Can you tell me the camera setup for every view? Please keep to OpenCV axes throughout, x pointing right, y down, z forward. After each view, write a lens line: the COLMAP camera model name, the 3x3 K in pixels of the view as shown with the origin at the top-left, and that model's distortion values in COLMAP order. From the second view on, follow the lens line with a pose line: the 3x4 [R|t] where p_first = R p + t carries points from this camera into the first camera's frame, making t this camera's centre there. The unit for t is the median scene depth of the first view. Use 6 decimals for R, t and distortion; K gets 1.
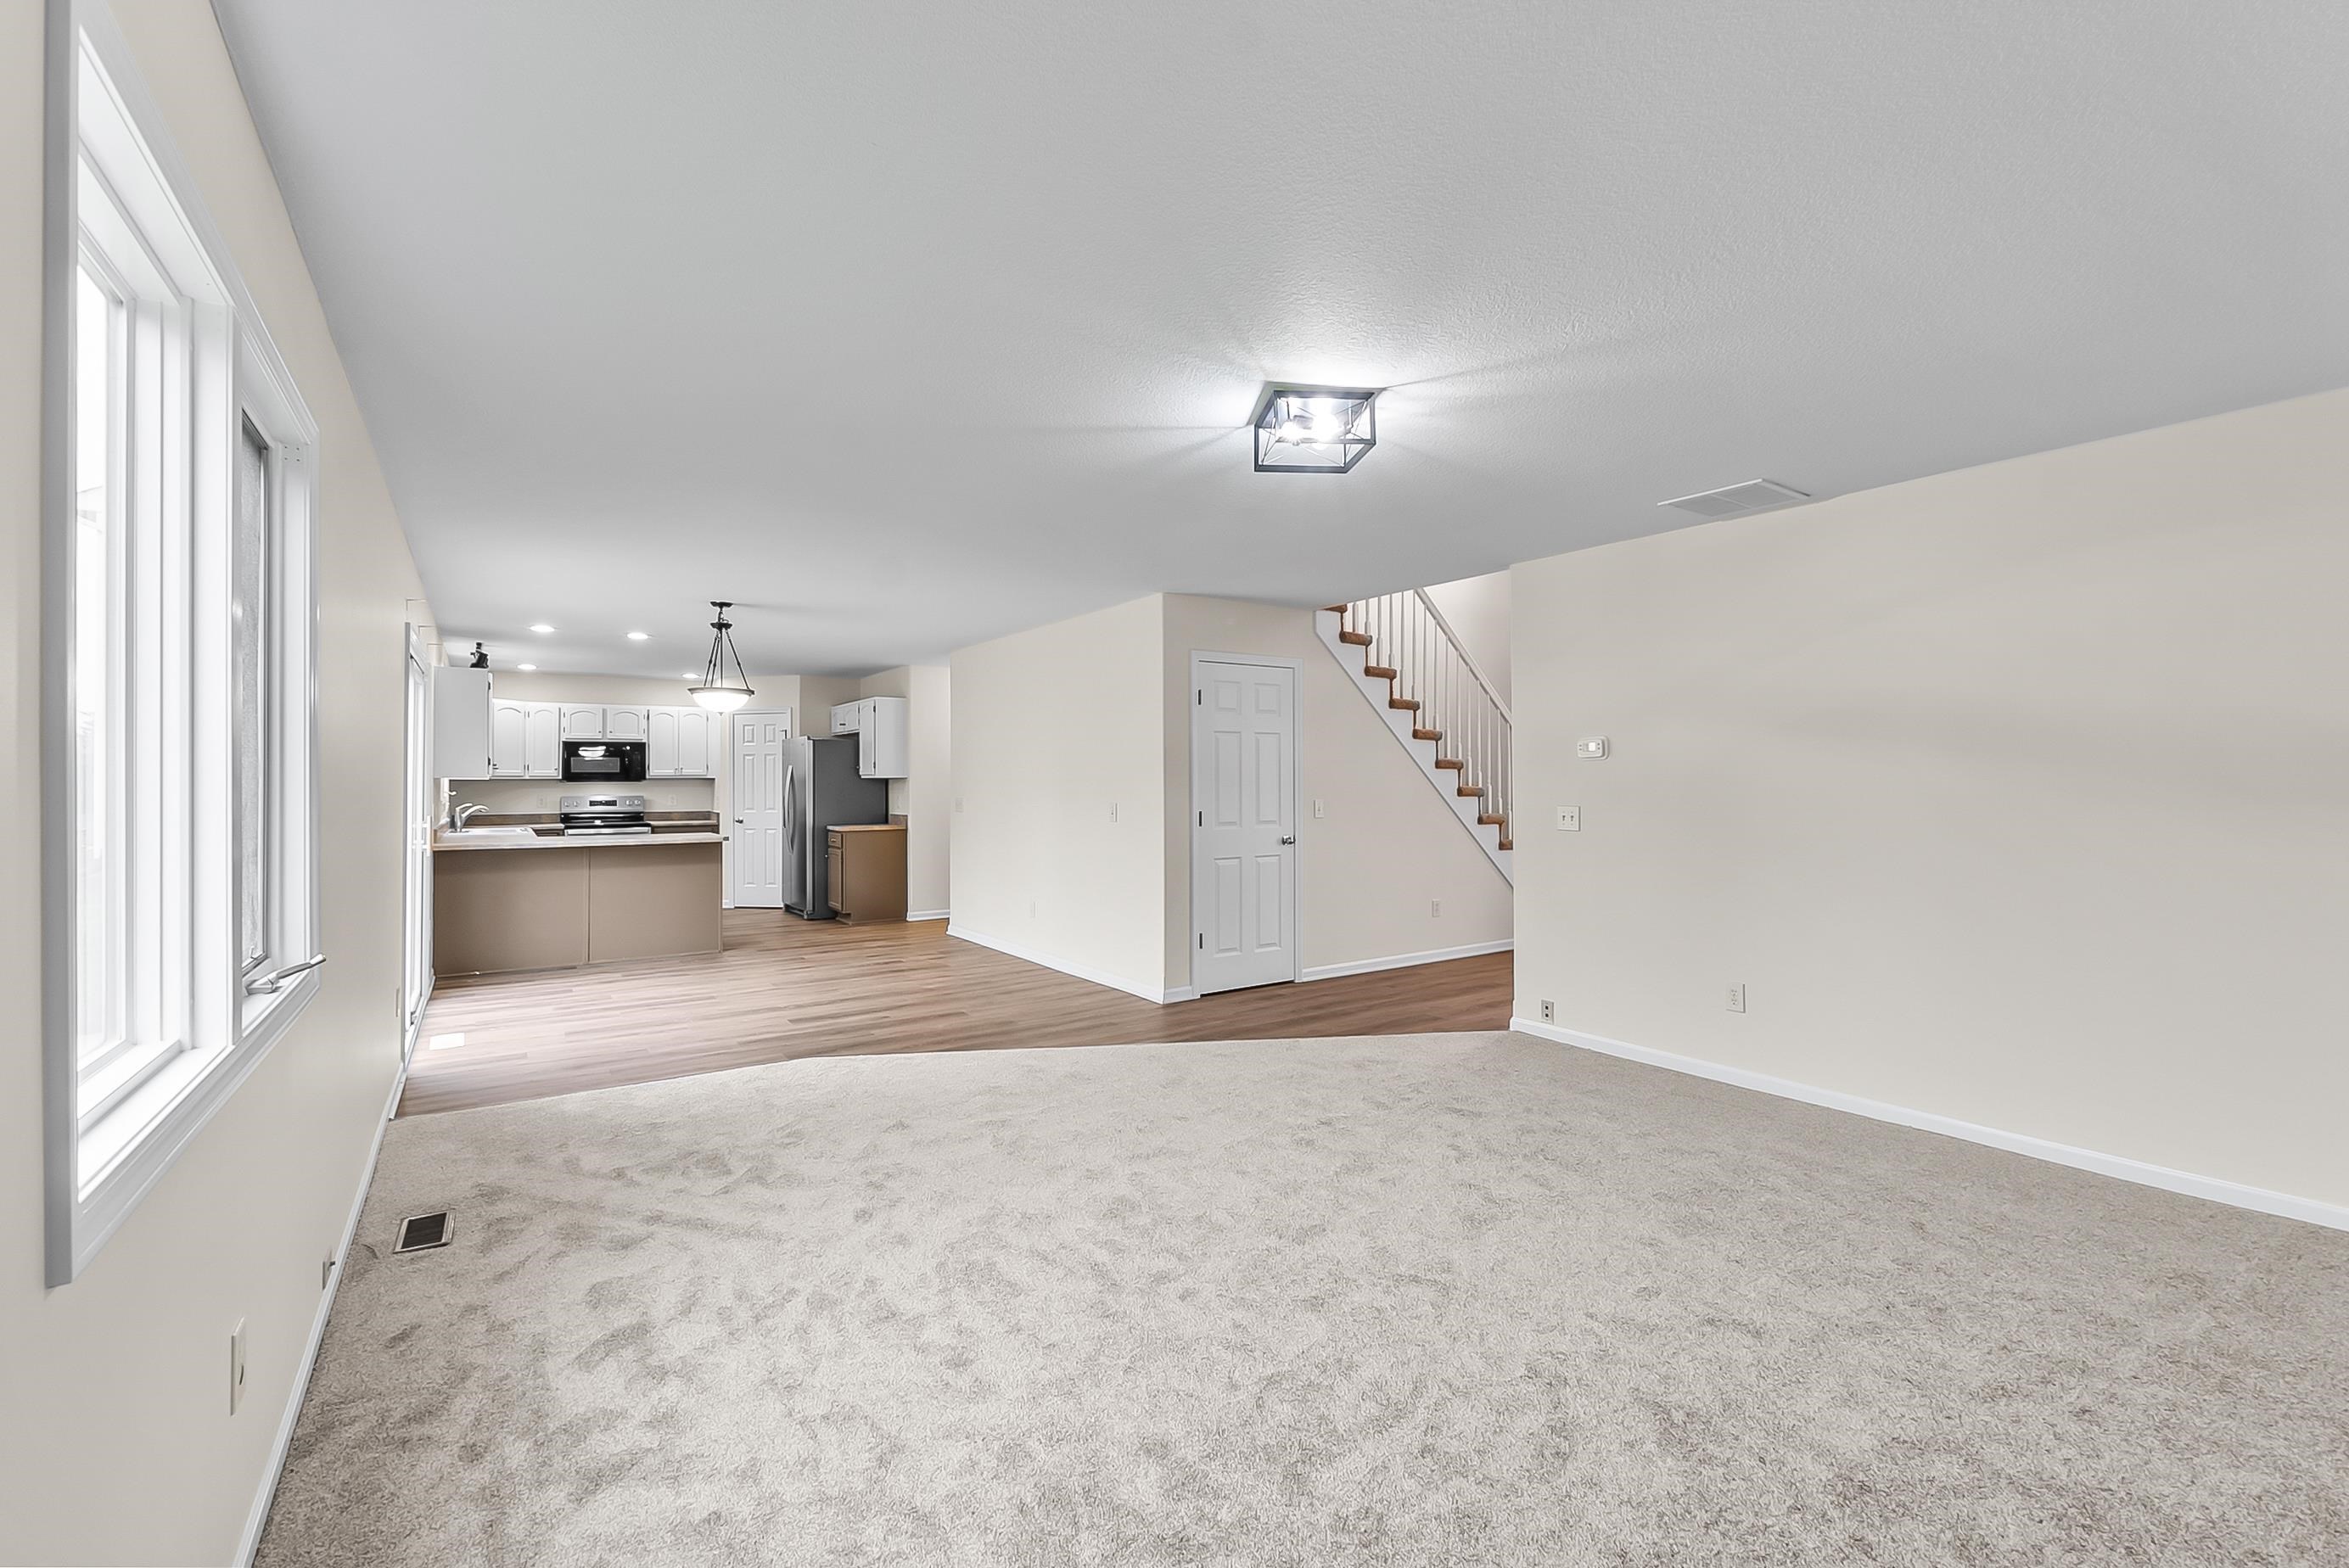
lens RADIAL K [[995.5, 0, 1167.0], [0, 995.5, 771.9], [0, 0, 1]] dist [-0.007664, -0.000037]
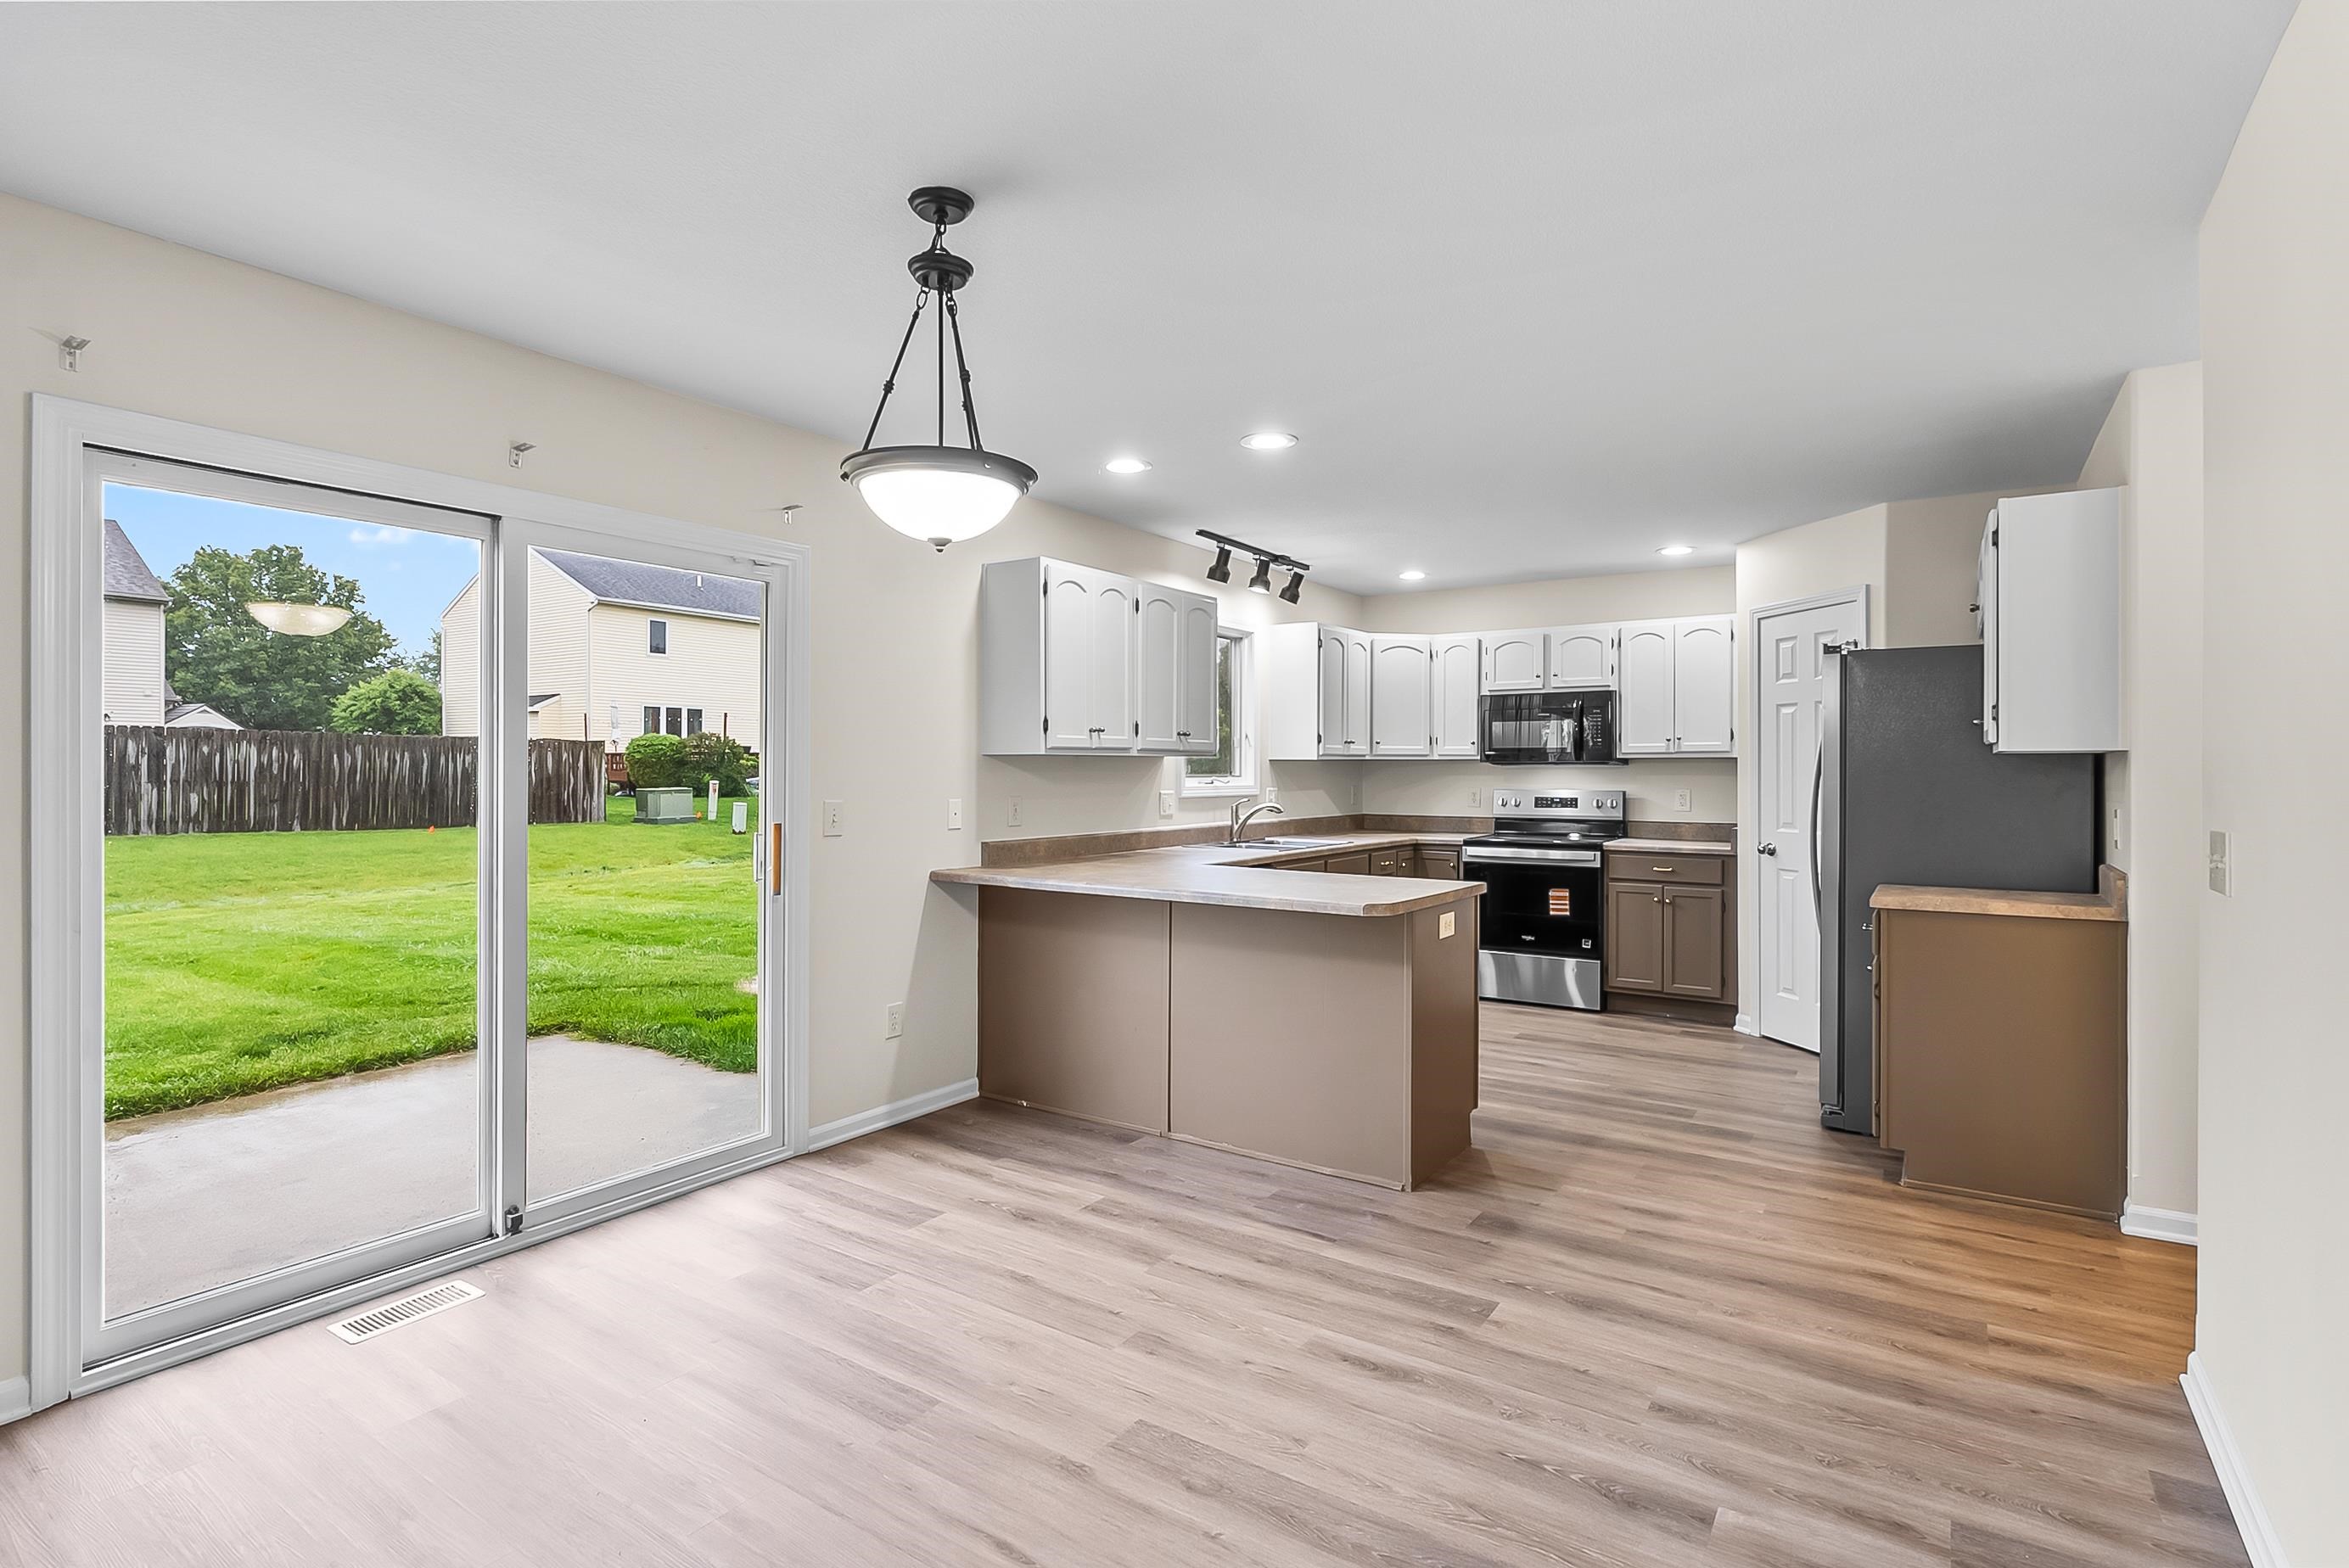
lens RADIAL K [[1142.4, 0, 1172.1], [0, 1142.4, 769.8], [0, 0, 1]] dist [0.000787, -0.000075]
pose [[0.369427, 0.004545, -0.929249, -0.063394], [0.004862, 0.999965, 0.006824, 0.010808], [0.929247, -0.007040, 0.369392, 0.798088]]
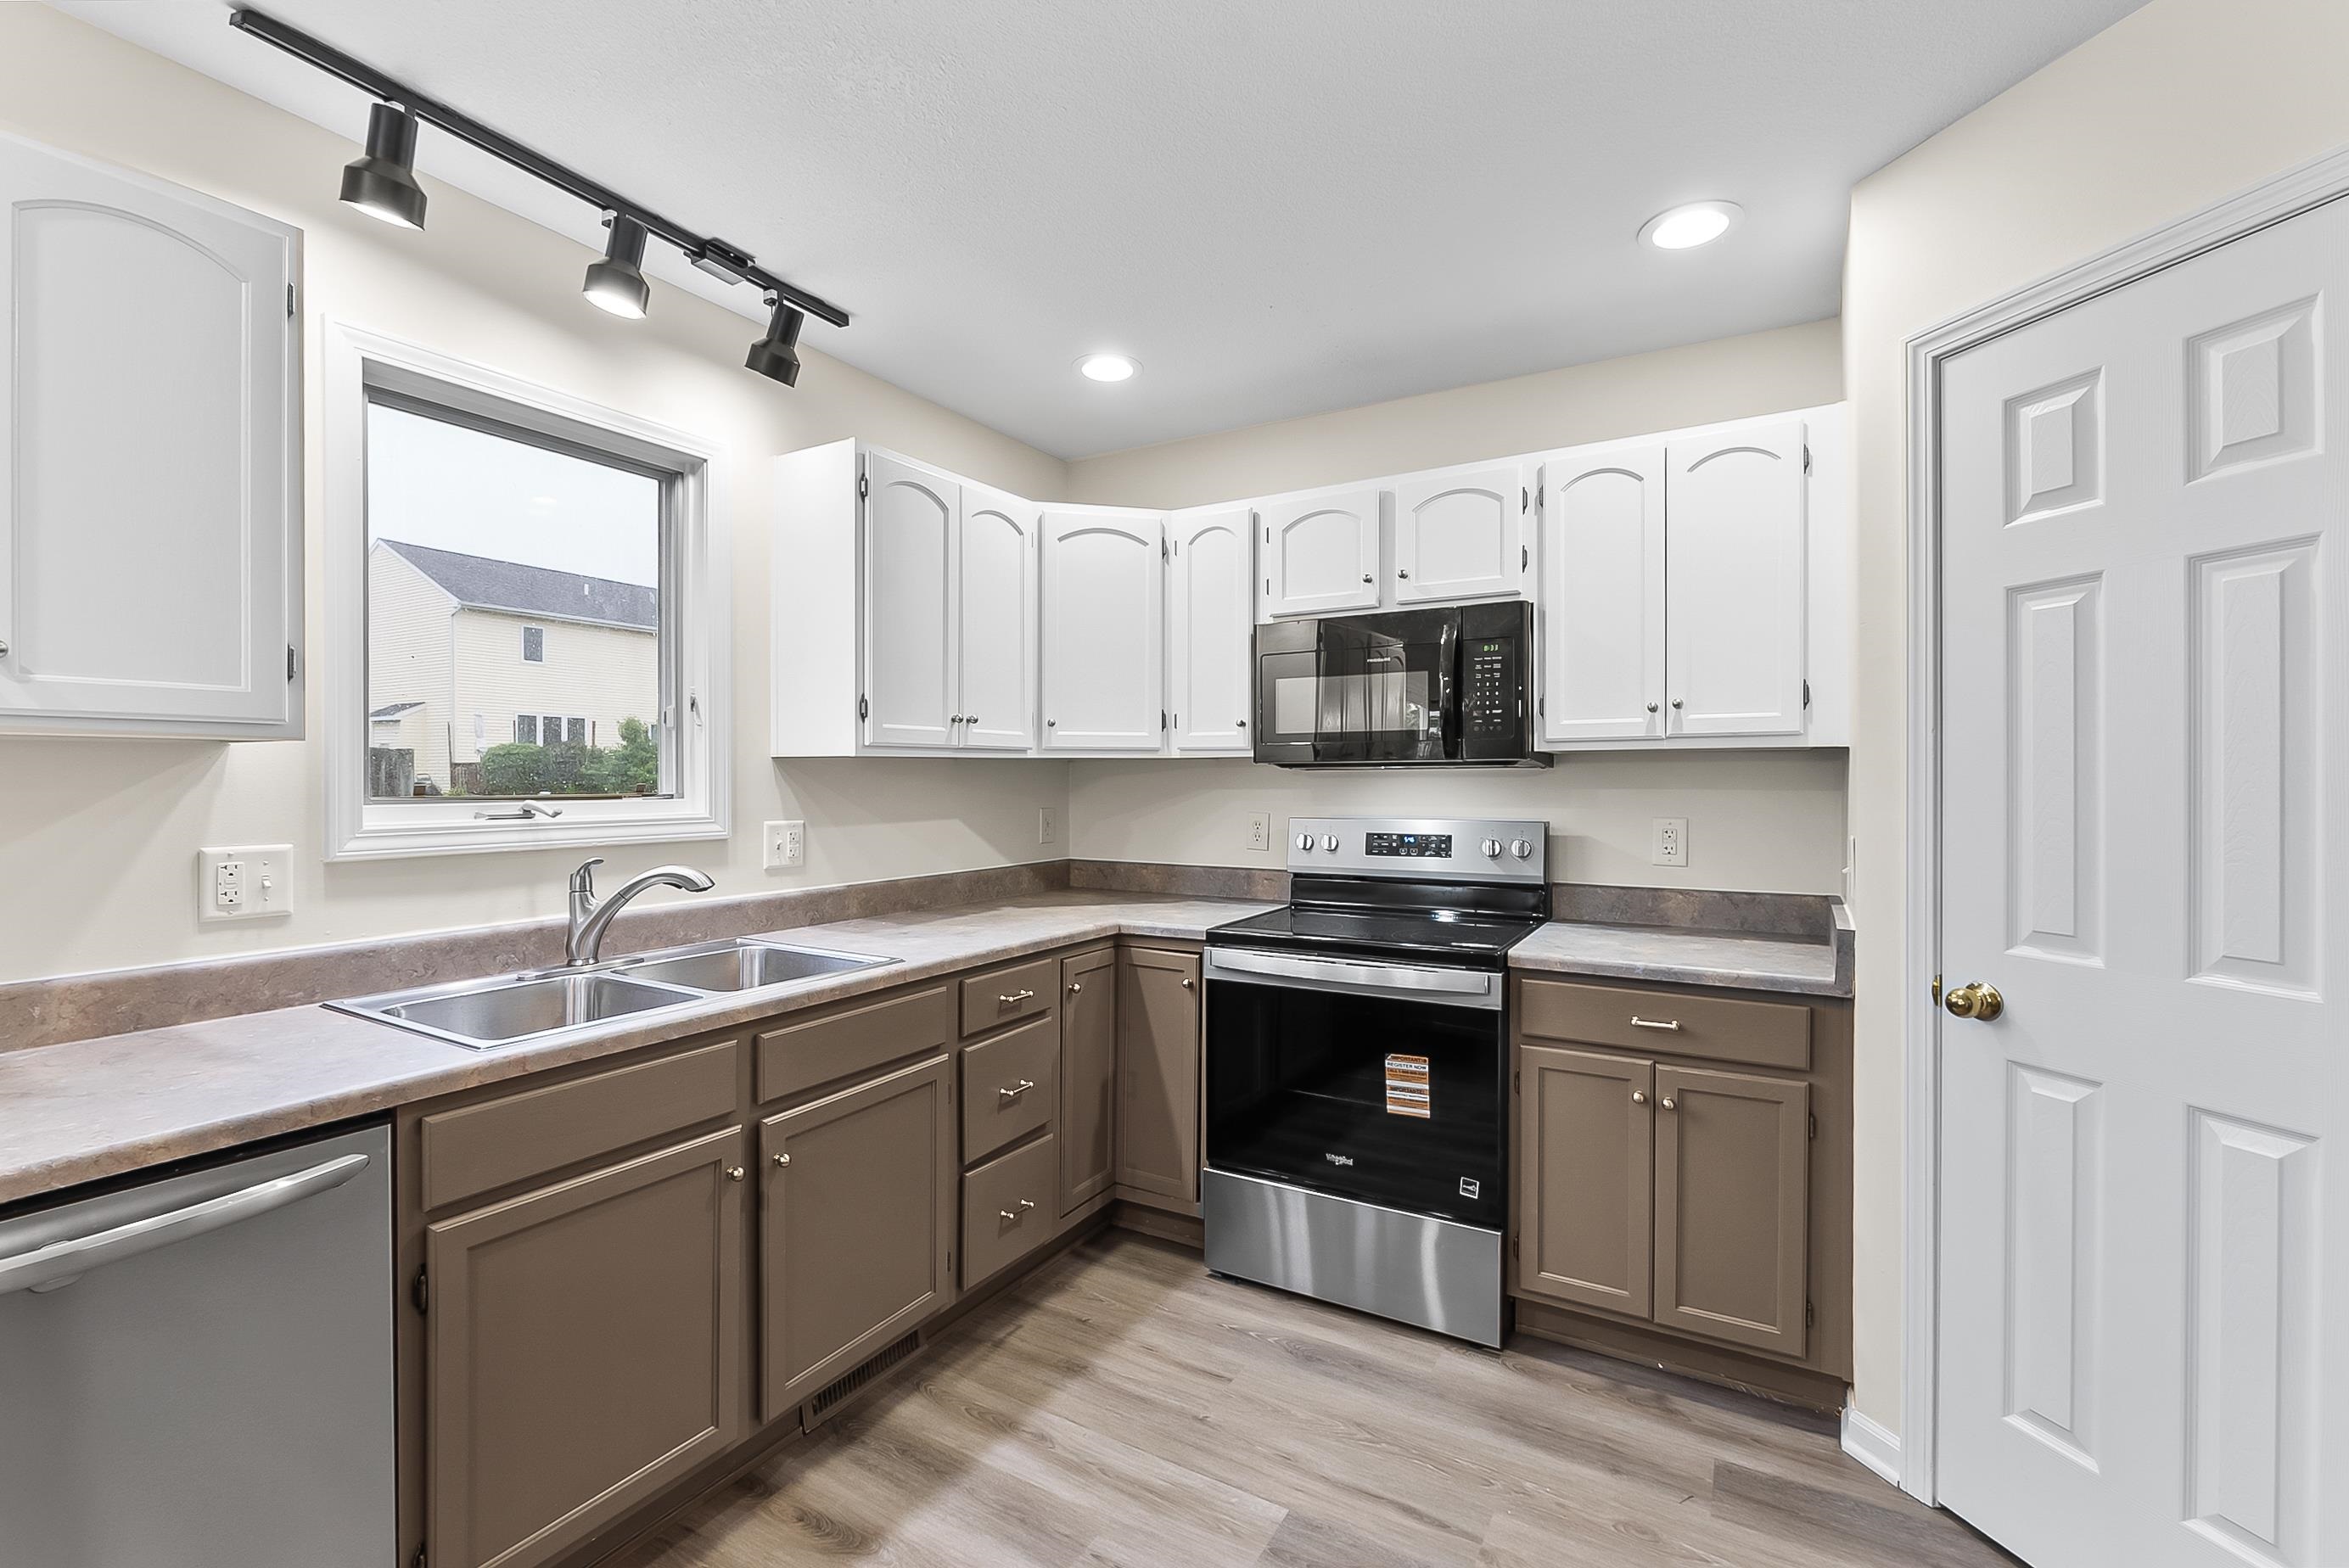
lens RADIAL K [[1013.6, 0, 1166.3], [0, 1013.6, 784.5], [0, 0, 1]] dist [-0.003796, -0.000209]
pose [[0.424007, 0.008635, -0.905618, -0.489468], [0.007618, 0.999885, 0.013101, 0.015155], [0.905627, -0.012453, 0.423892, 1.175764]]
